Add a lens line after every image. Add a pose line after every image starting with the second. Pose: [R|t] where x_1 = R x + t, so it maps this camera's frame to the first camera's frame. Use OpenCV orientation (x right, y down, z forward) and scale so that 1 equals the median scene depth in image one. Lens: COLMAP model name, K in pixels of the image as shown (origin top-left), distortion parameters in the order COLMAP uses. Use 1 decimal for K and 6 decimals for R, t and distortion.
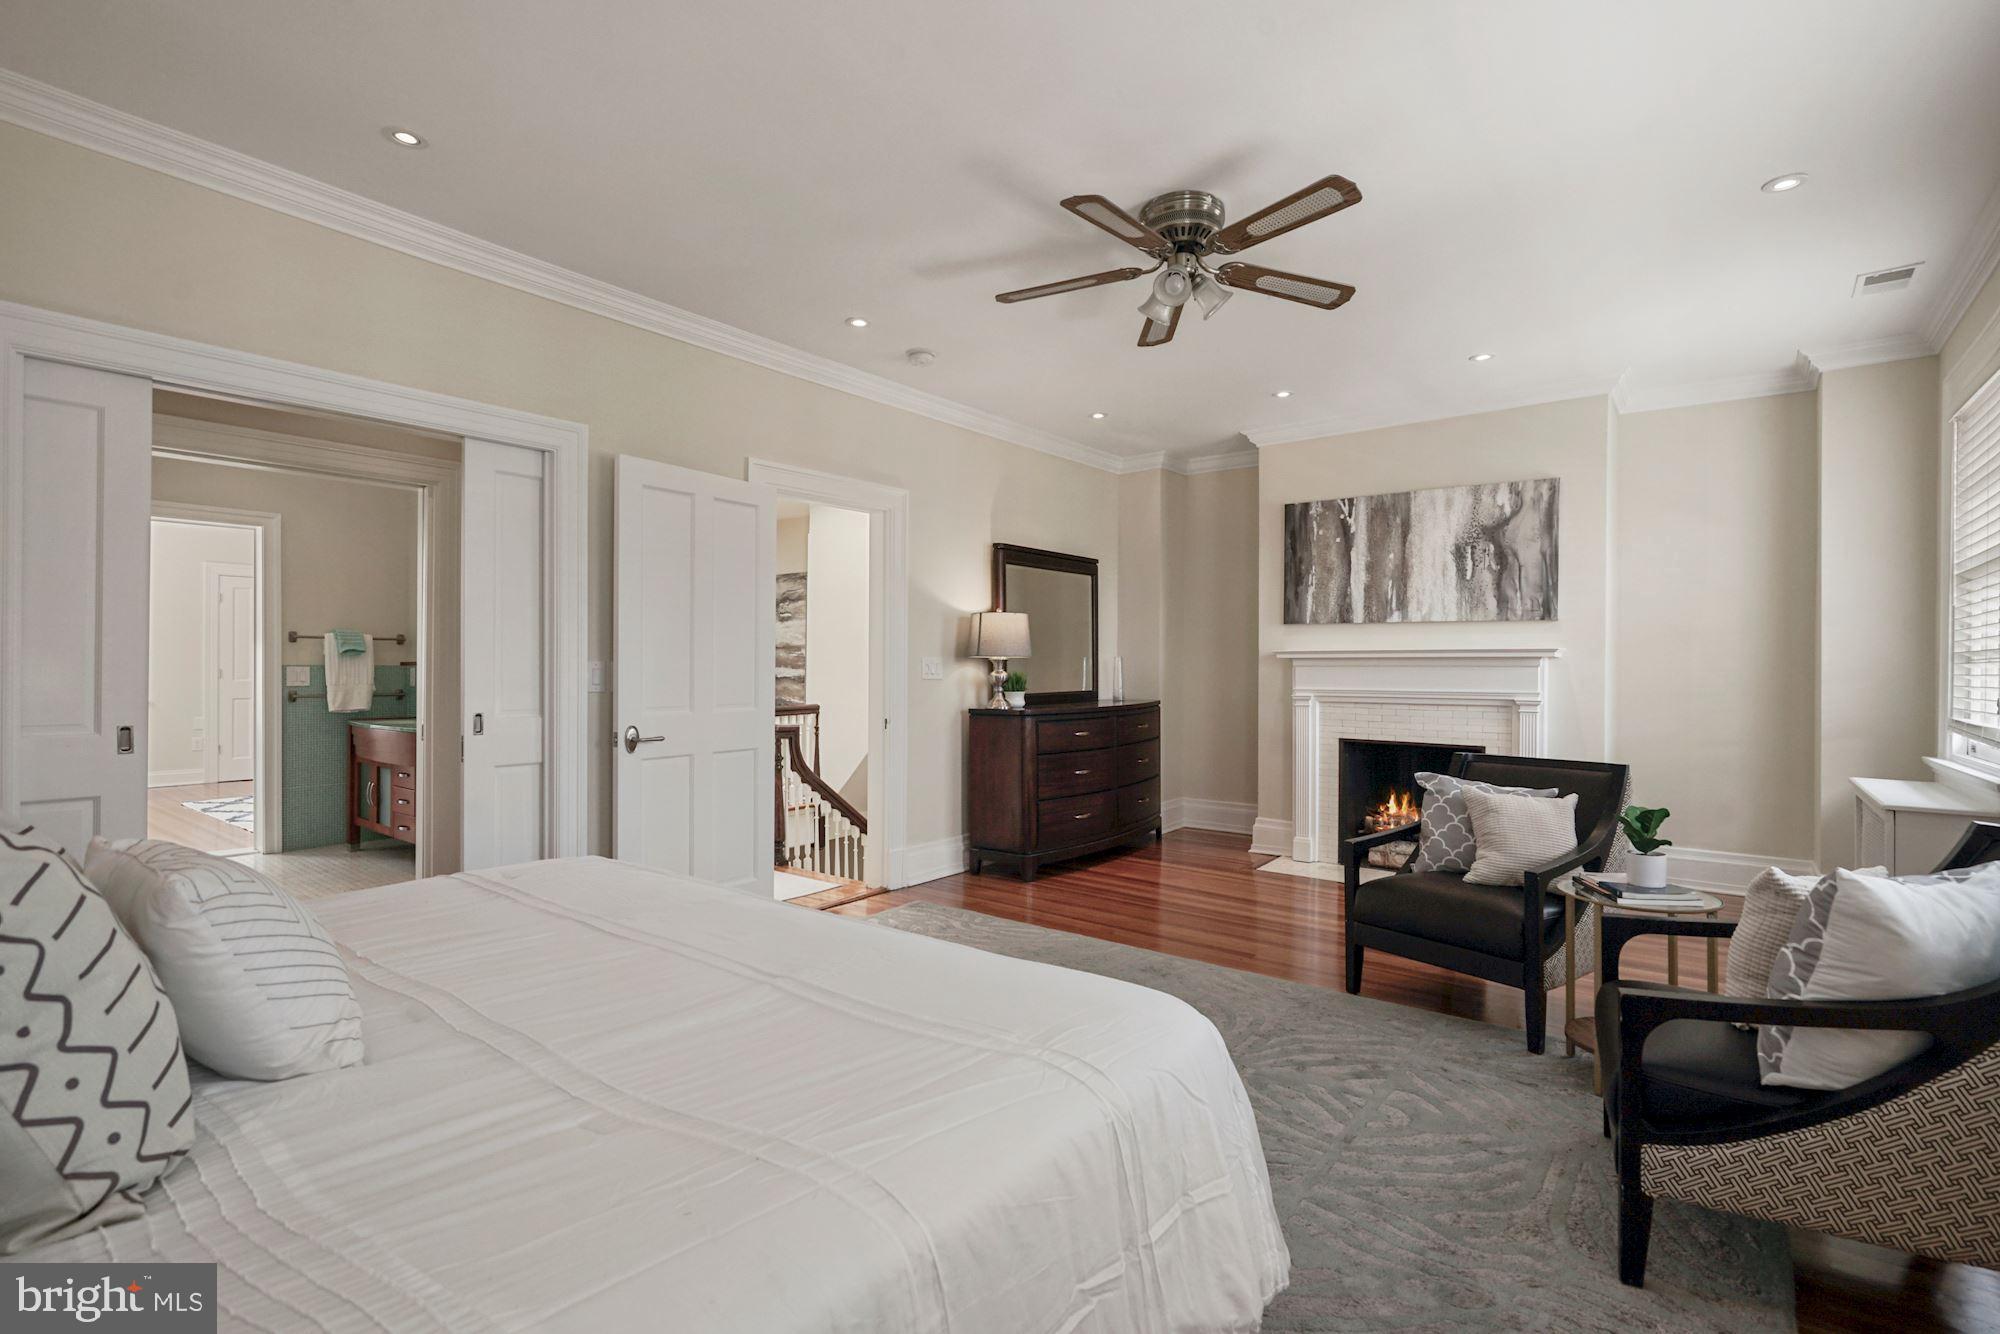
lens RADIAL K [[921.0, 0, 990.8], [0, 921.0, 670.1], [0, 0, 1]] dist [0.007686, -0.000420]
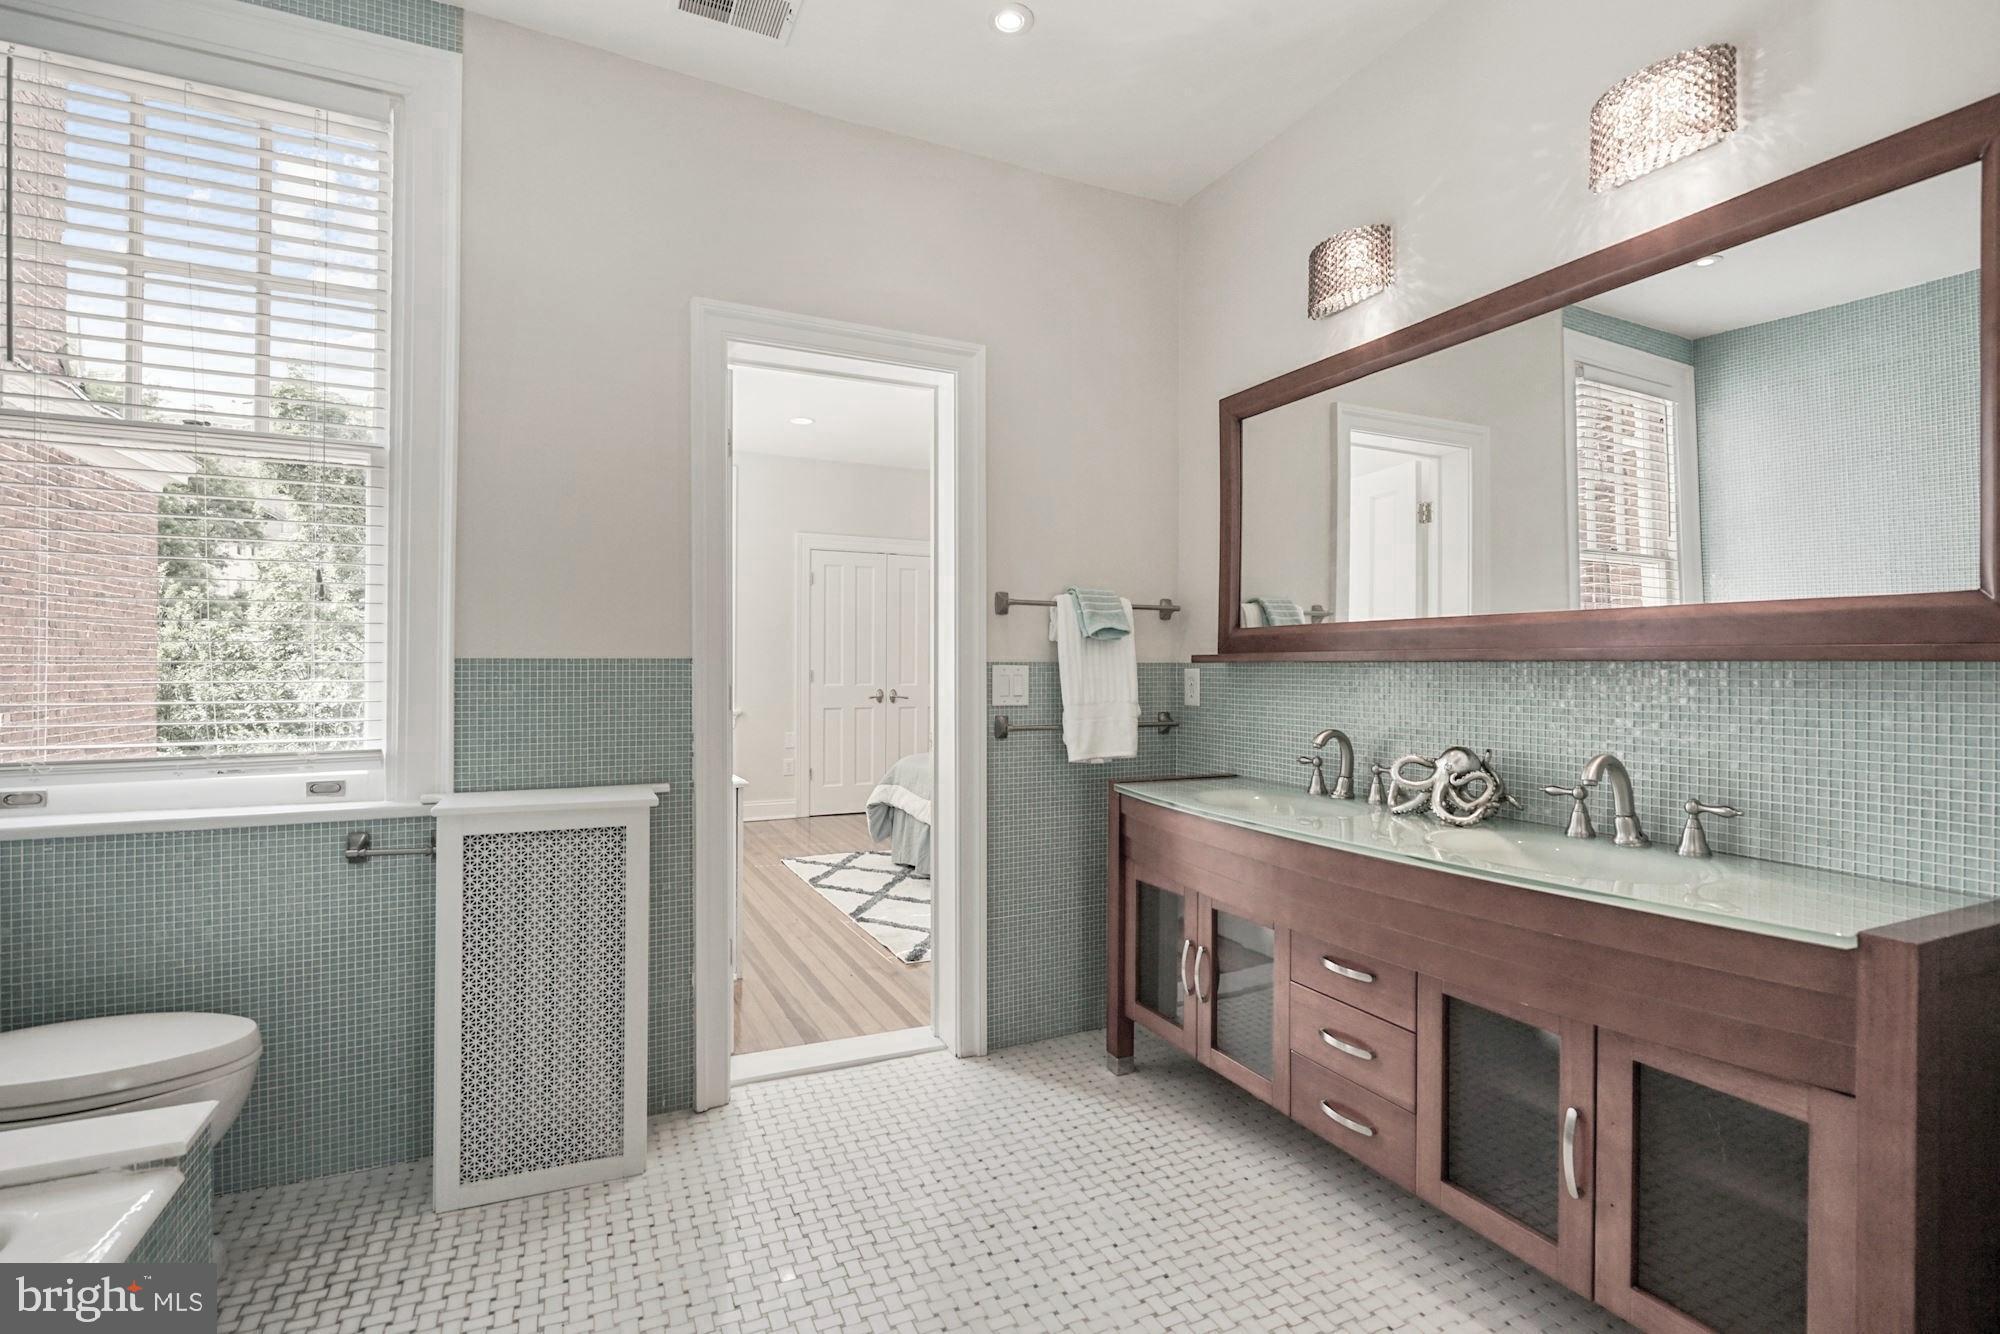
lens RADIAL K [[921.0, 0, 1002.4], [0, 921.0, 667.3], [0, 0, 1]] dist [0.007686, -0.000420]
pose [[0.905625, -0.003157, -0.424068, -0.544384], [0.001952, 0.999993, -0.003276, -0.001038], [0.424076, 0.002139, 0.905624, 0.558715]]
